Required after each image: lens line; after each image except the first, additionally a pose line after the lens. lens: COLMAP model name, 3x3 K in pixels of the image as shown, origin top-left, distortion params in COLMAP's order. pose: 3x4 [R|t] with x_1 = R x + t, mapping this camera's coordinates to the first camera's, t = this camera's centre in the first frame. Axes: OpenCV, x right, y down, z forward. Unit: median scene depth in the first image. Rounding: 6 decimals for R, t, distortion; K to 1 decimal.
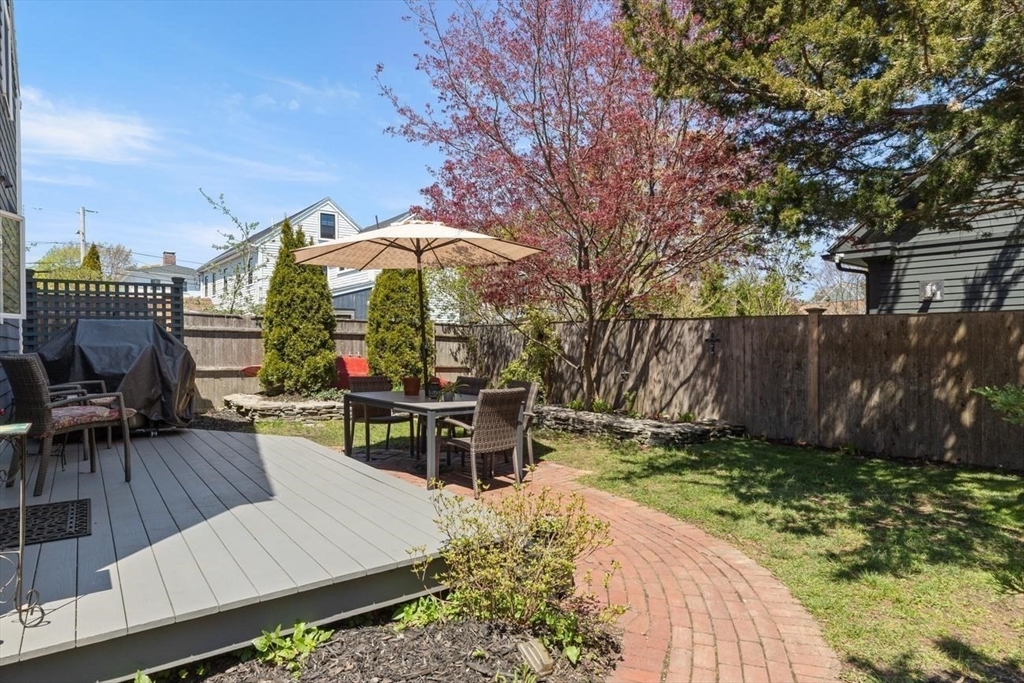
lens RADIAL K [[594.6, 0, 512.0], [0, 594.6, 341.5], [0, 0, 1]] dist [0.000727, 0.000172]
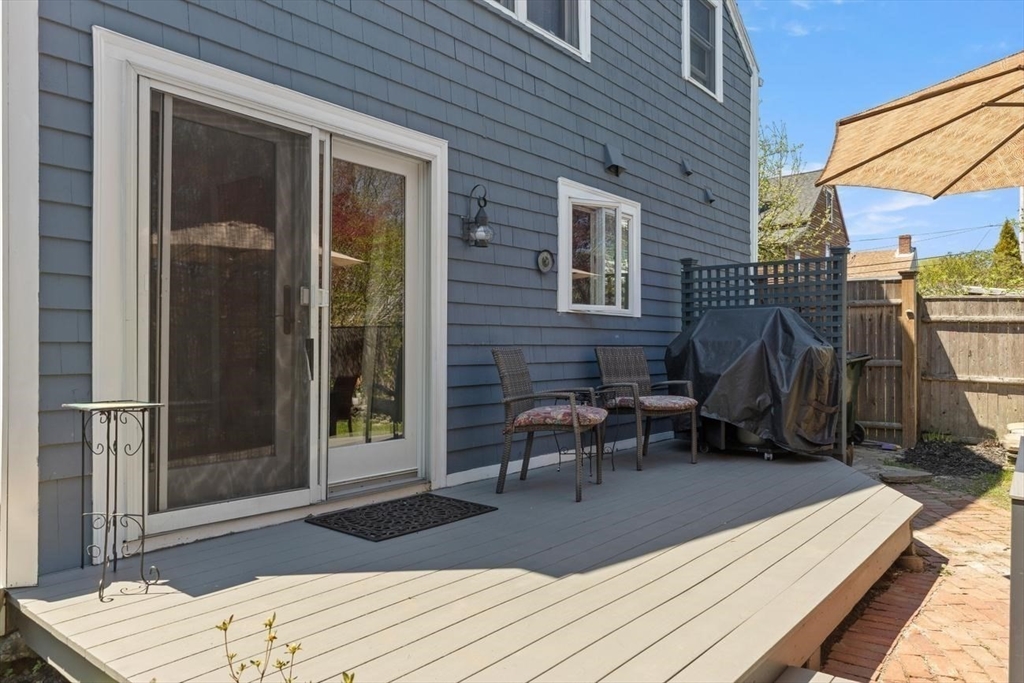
lens RADIAL K [[703.7, 0, 512.0], [0, 703.7, 341.5], [0, 0, 1]] dist [-0.002674, -0.000395]
pose [[0.255382, 0.004127, -0.966831, 0.173964], [-0.007300, 0.999971, 0.002340, 0.008218], [0.966813, 0.006461, 0.255405, 0.433110]]
